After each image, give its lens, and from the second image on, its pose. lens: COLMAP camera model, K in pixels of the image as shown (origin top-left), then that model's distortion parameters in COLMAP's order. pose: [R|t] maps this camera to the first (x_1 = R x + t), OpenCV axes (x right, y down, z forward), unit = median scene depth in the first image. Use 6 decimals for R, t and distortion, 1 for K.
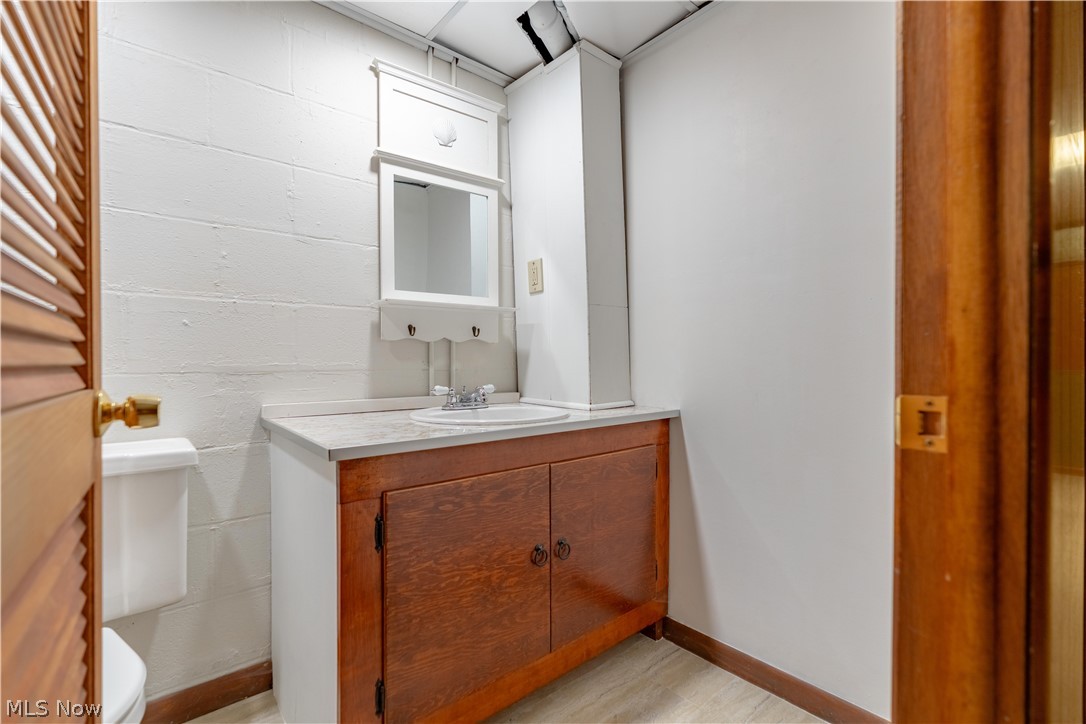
lens RADIAL K [[487.3, 0, 539.7], [0, 487.3, 365.8], [0, 0, 1]] dist [-0.002839, 0.000134]
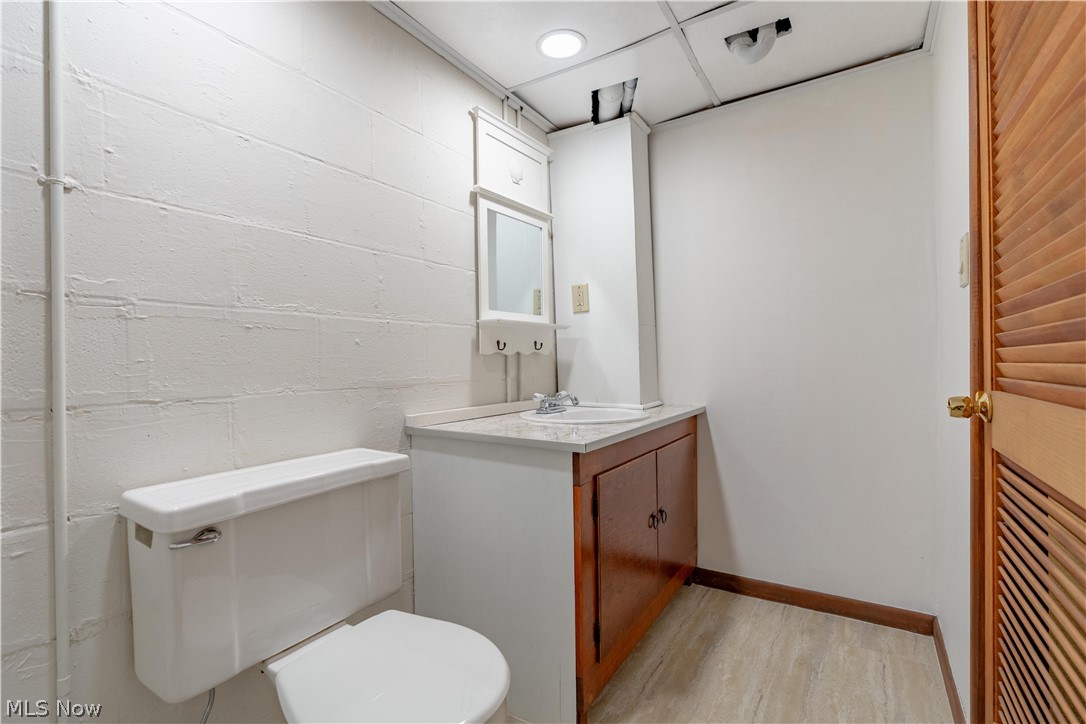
lens RADIAL K [[496.4, 0, 546.6], [0, 496.4, 366.7], [0, 0, 1]] dist [-0.003084, 0.000067]
pose [[0.954431, -0.012113, 0.298185, -0.513449], [0.012547, 0.999921, 0.000461, -0.022227], [-0.298167, 0.003302, 0.954508, -0.142699]]
